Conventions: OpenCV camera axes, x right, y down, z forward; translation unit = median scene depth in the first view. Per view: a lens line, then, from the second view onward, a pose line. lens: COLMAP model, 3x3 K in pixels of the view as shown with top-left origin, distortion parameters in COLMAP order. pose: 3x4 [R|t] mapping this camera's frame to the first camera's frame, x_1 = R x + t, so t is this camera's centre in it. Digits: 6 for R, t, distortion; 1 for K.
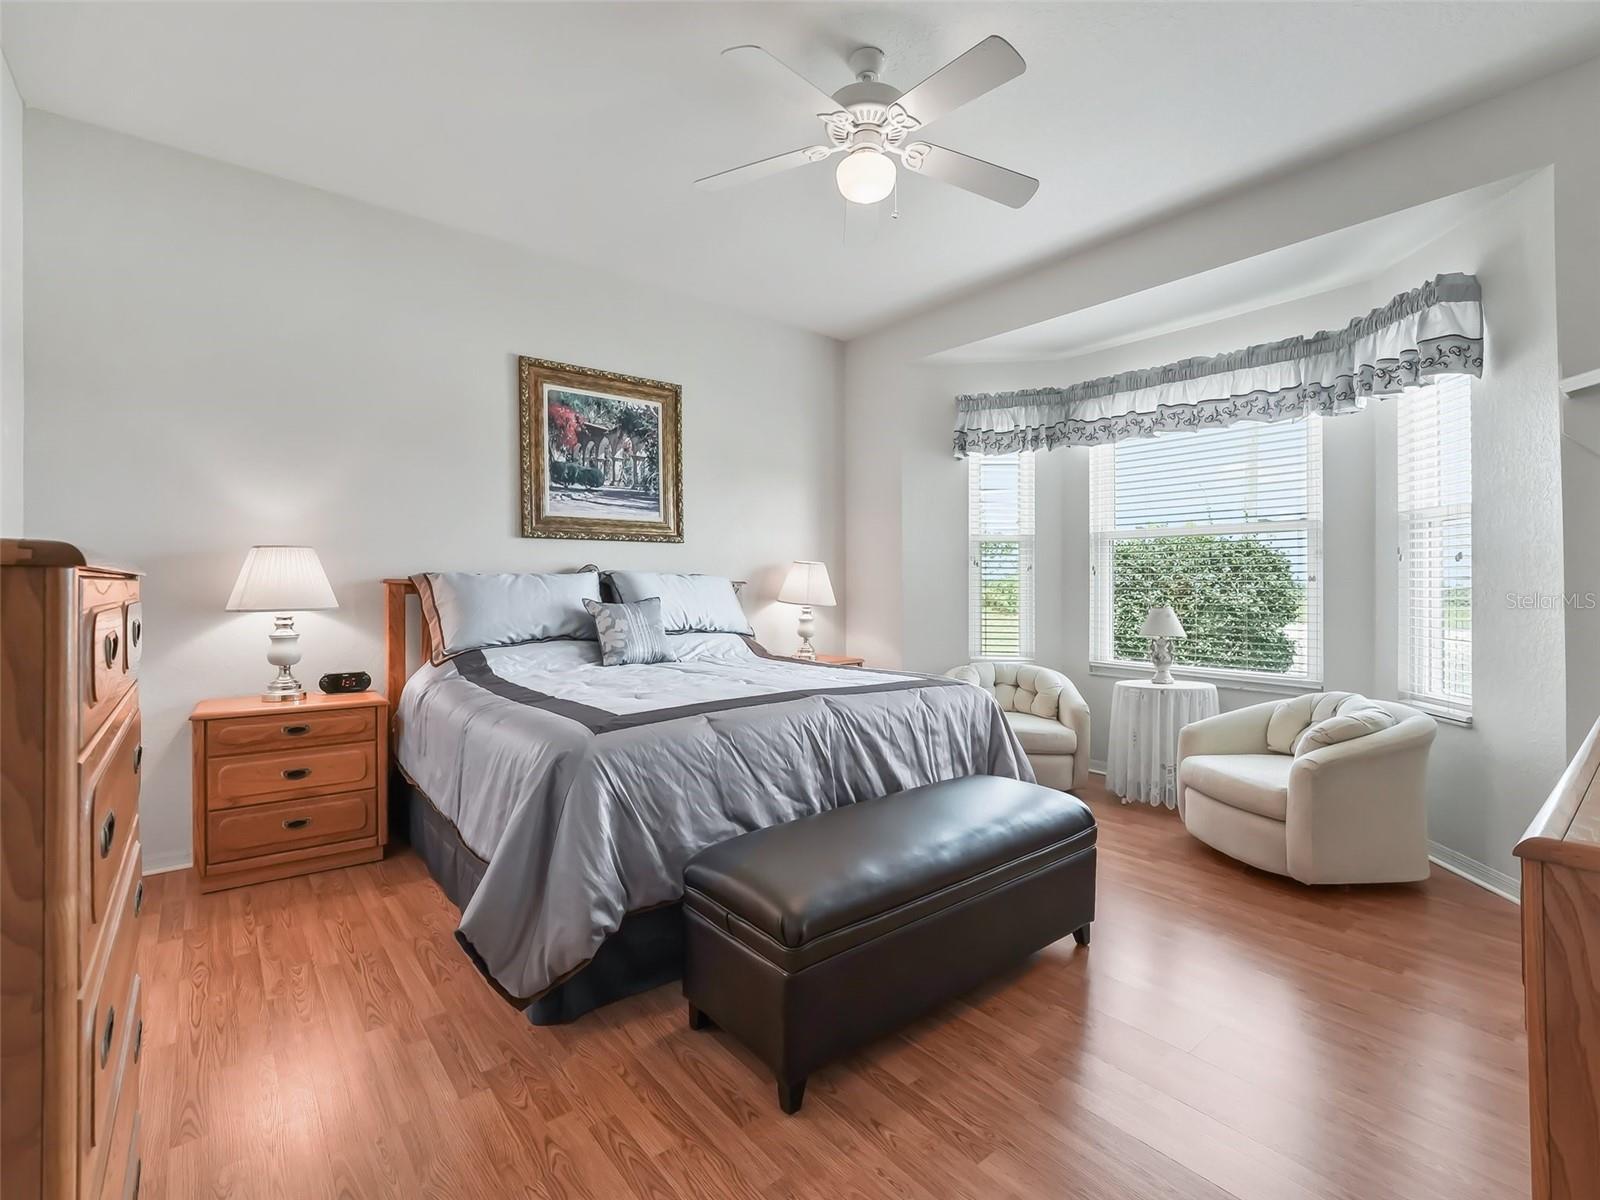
lens RADIAL K [[735.0, 0, 799.8], [0, 735.0, 602.0], [0, 0, 1]] dist [-0.015900, -0.000055]
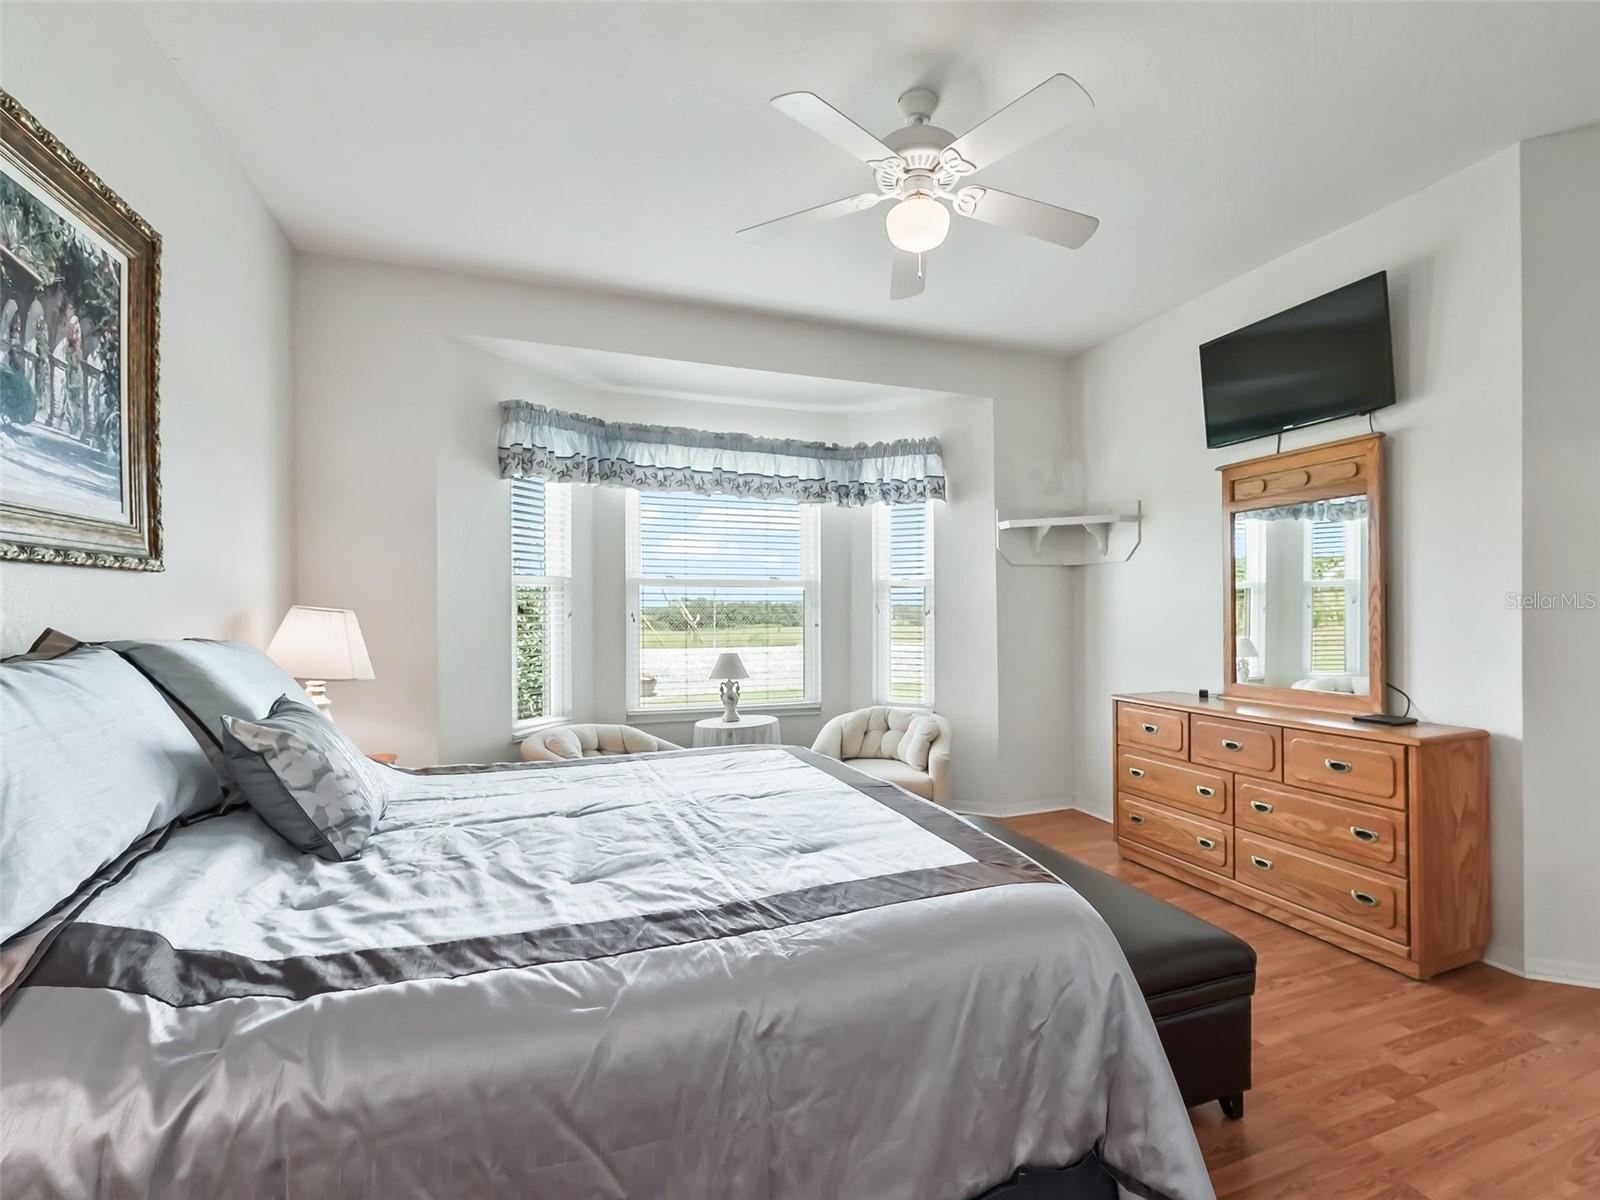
lens RADIAL K [[754.3, 0, 808.1], [0, 754.3, 610.4], [0, 0, 1]] dist [-0.023565, 0.000564]
pose [[0.322178, -0.005681, 0.946662, -0.501491], [0.017073, 0.999854, 0.000190, -0.052080], [-0.946525, 0.016101, 0.322228, 0.487380]]
